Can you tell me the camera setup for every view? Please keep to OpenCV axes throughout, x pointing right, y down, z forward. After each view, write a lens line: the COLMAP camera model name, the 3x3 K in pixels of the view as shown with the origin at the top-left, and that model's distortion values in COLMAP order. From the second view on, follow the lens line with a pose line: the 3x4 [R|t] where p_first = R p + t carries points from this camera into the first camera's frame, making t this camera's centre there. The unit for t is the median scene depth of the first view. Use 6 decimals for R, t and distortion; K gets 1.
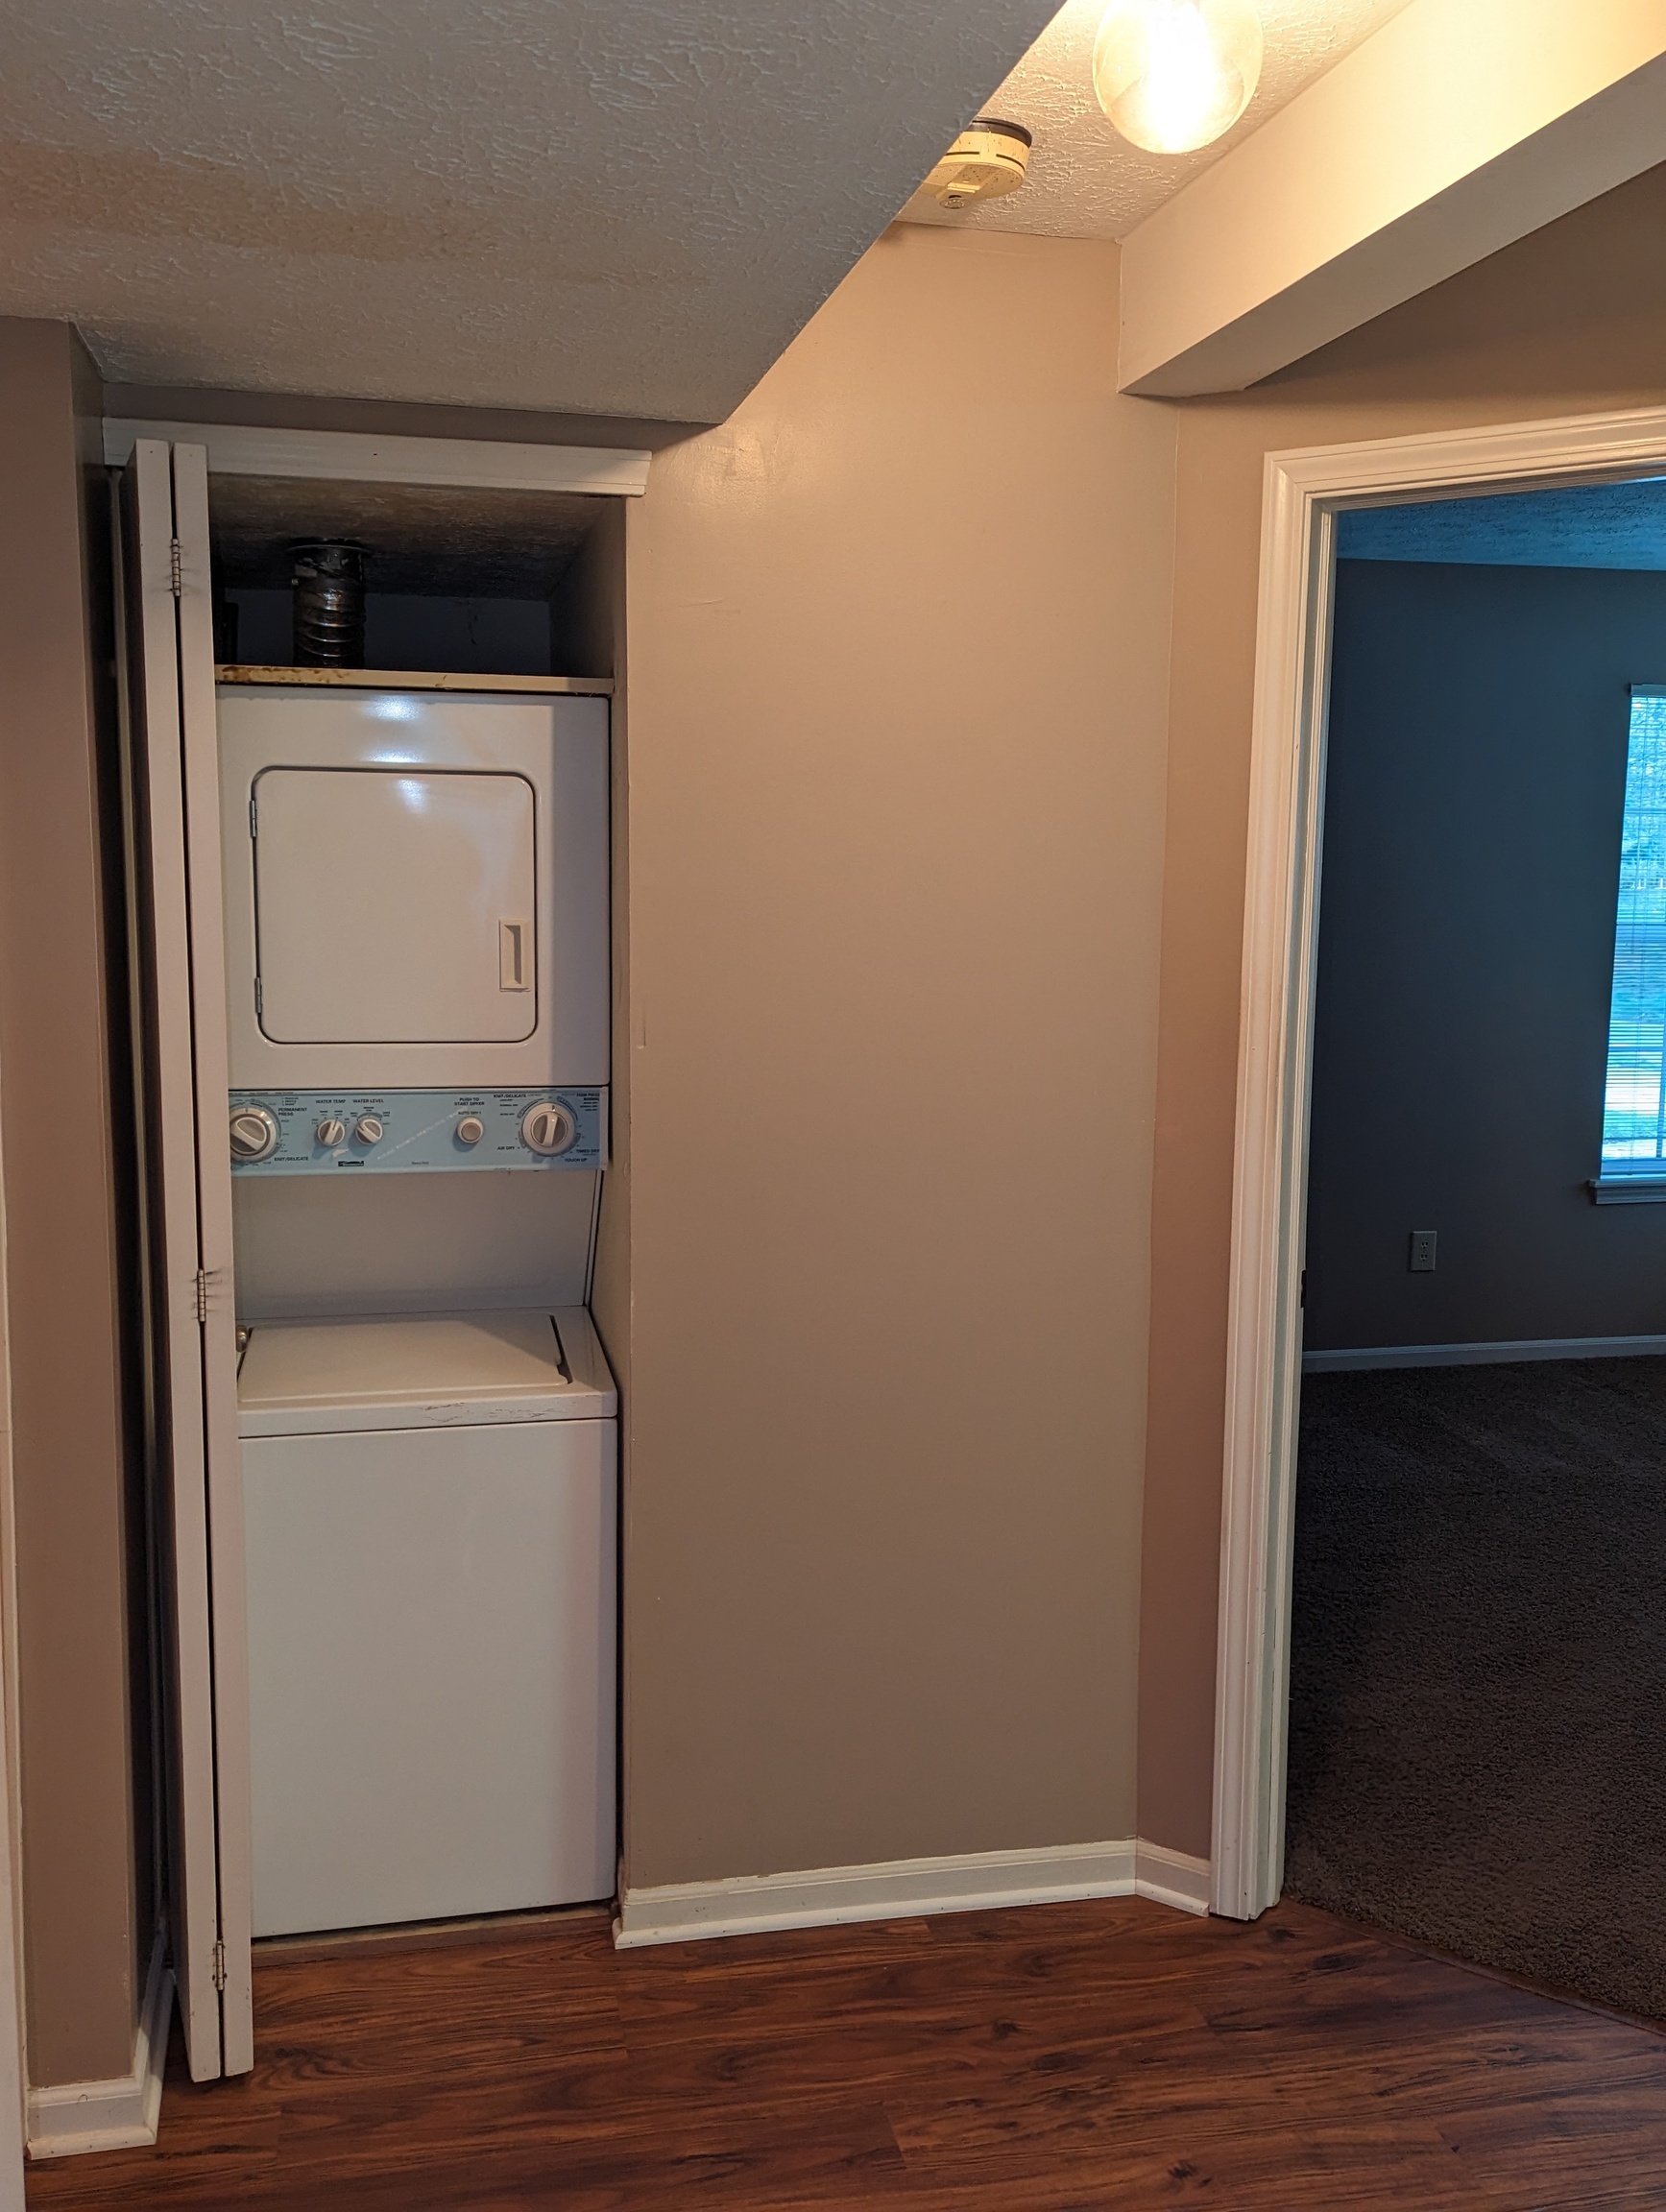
lens RADIAL K [[1965.9, 0, 833.0], [0, 1965.9, 1106.0], [0, 0, 1]] dist [0.050841, -0.003025]
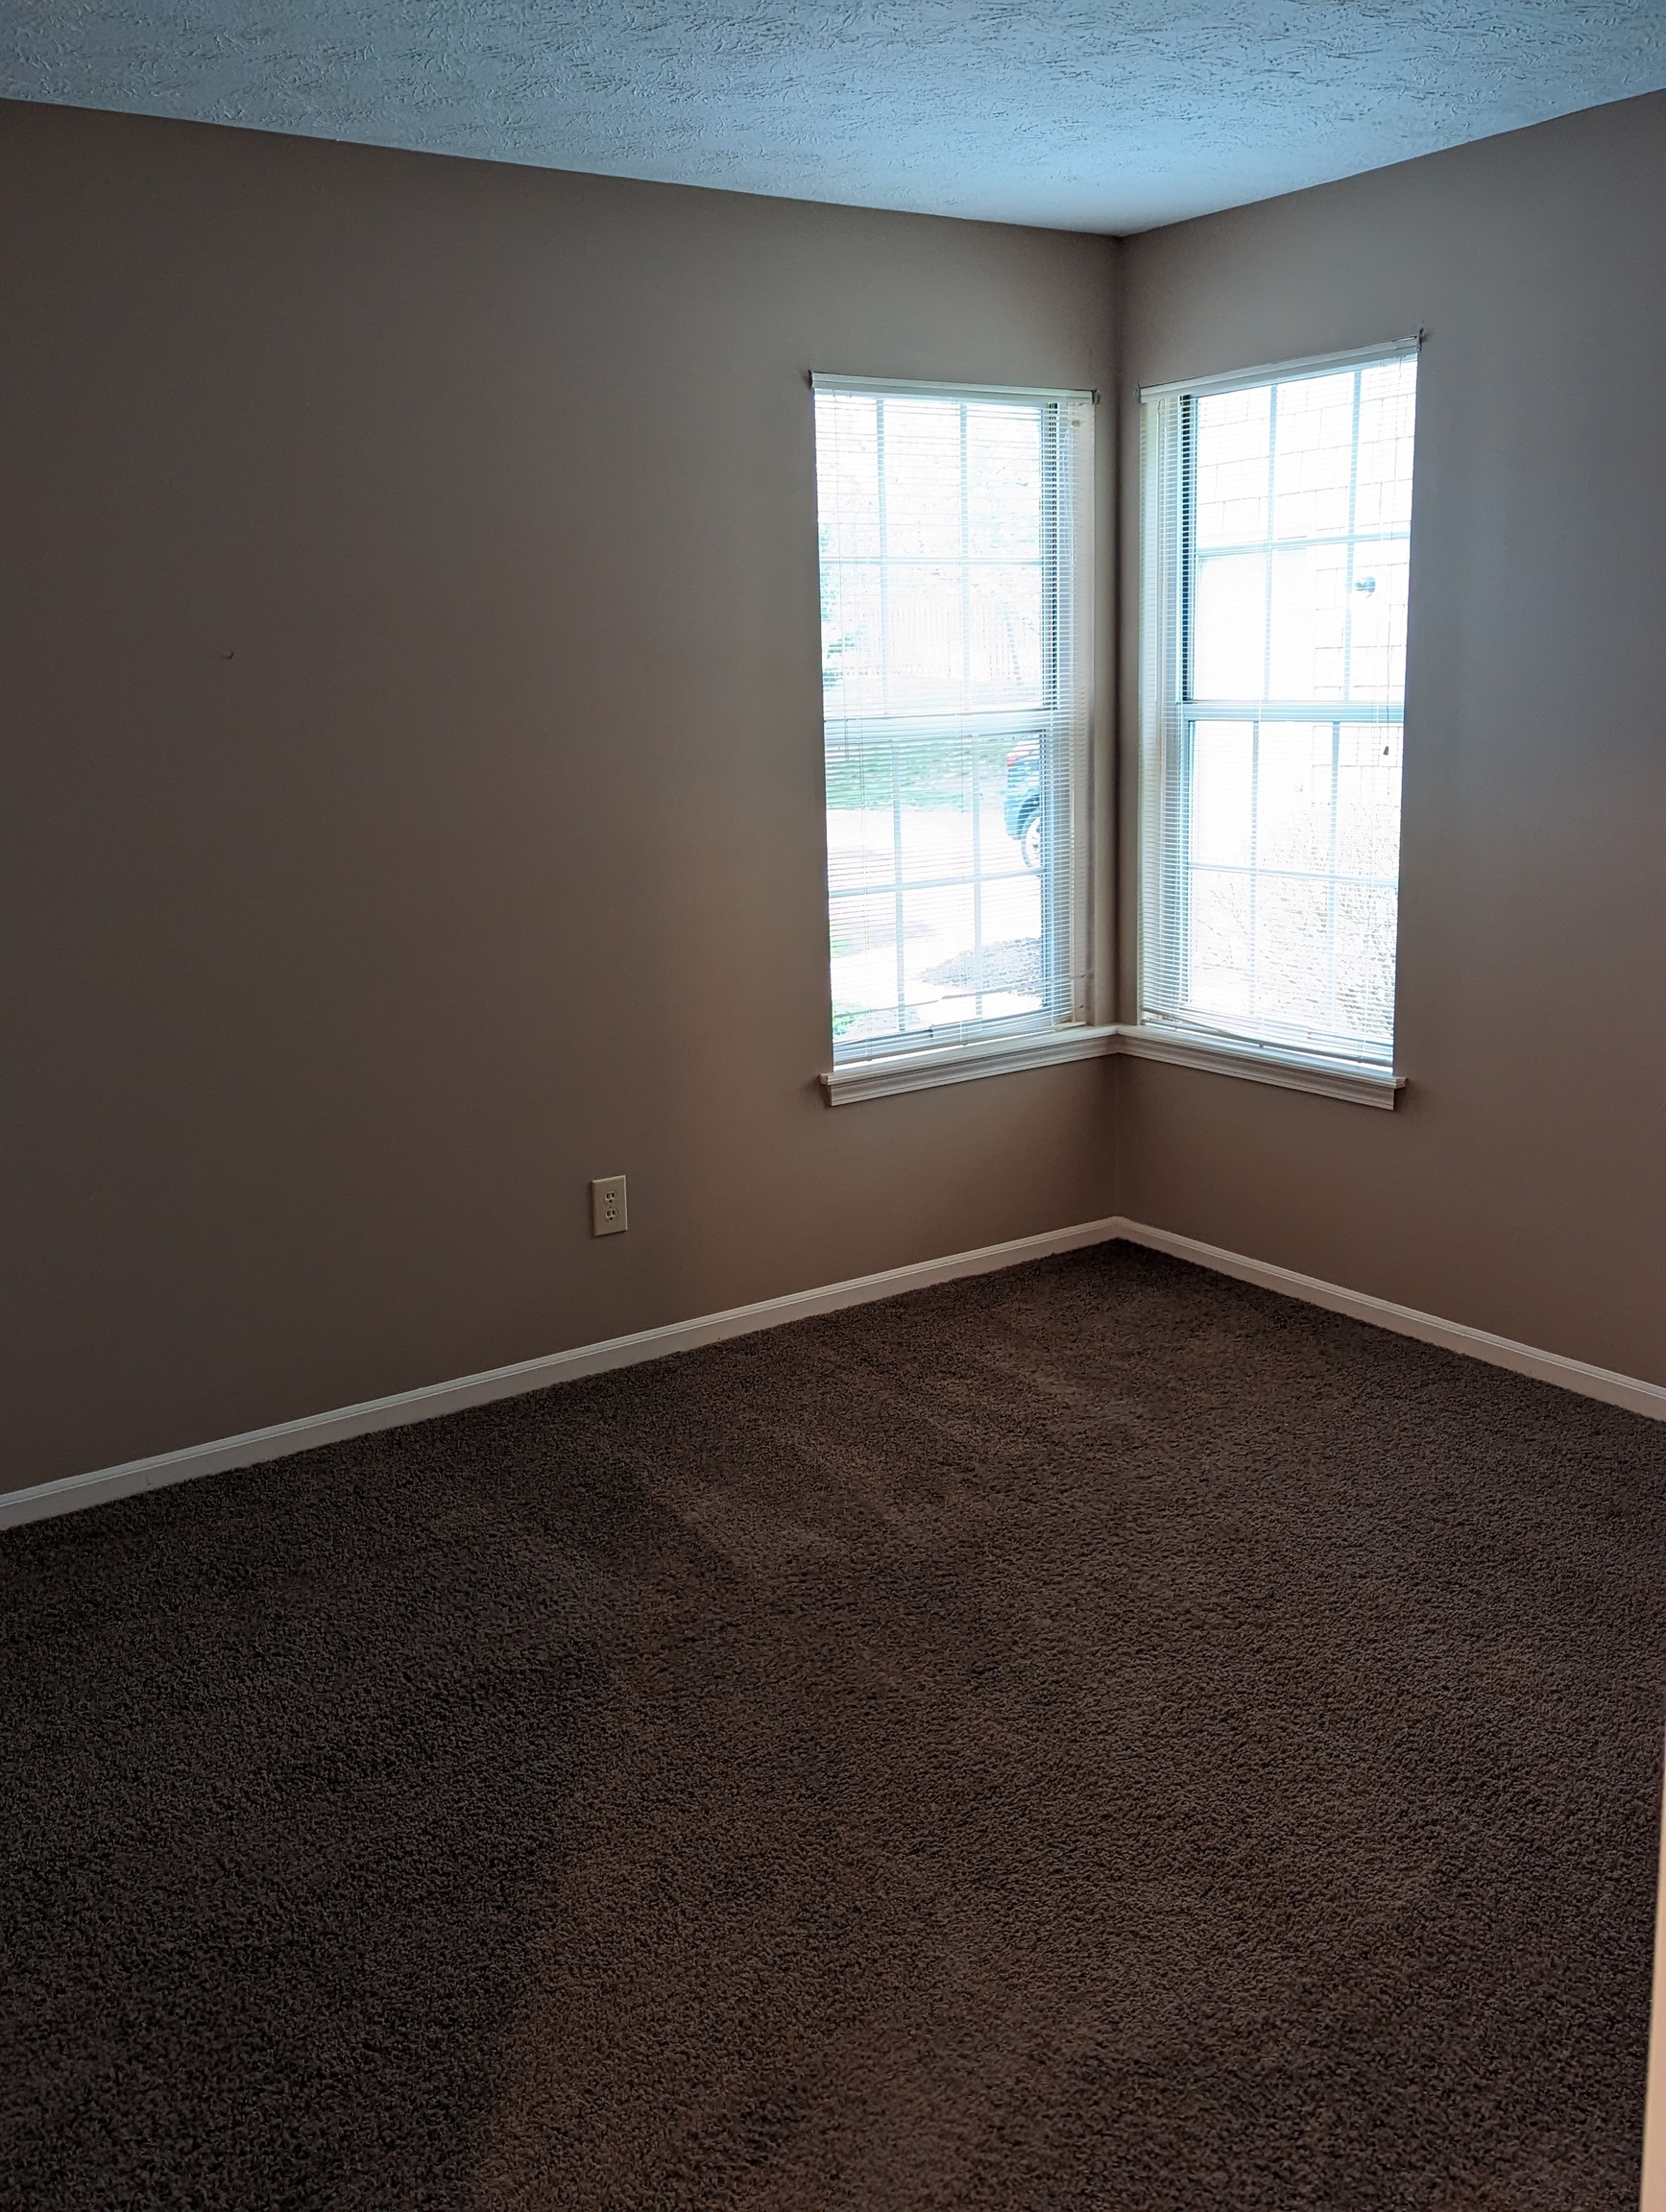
lens RADIAL K [[1954.5, 0, 841.5], [0, 1954.5, 1070.8], [0, 0, 1]] dist [0.137174, -0.225998]
pose [[0.928154, -0.112088, 0.354918, 0.136779], [0.084617, 0.992153, 0.092050, -0.031270], [-0.362451, -0.055404, 0.930355, 0.334111]]
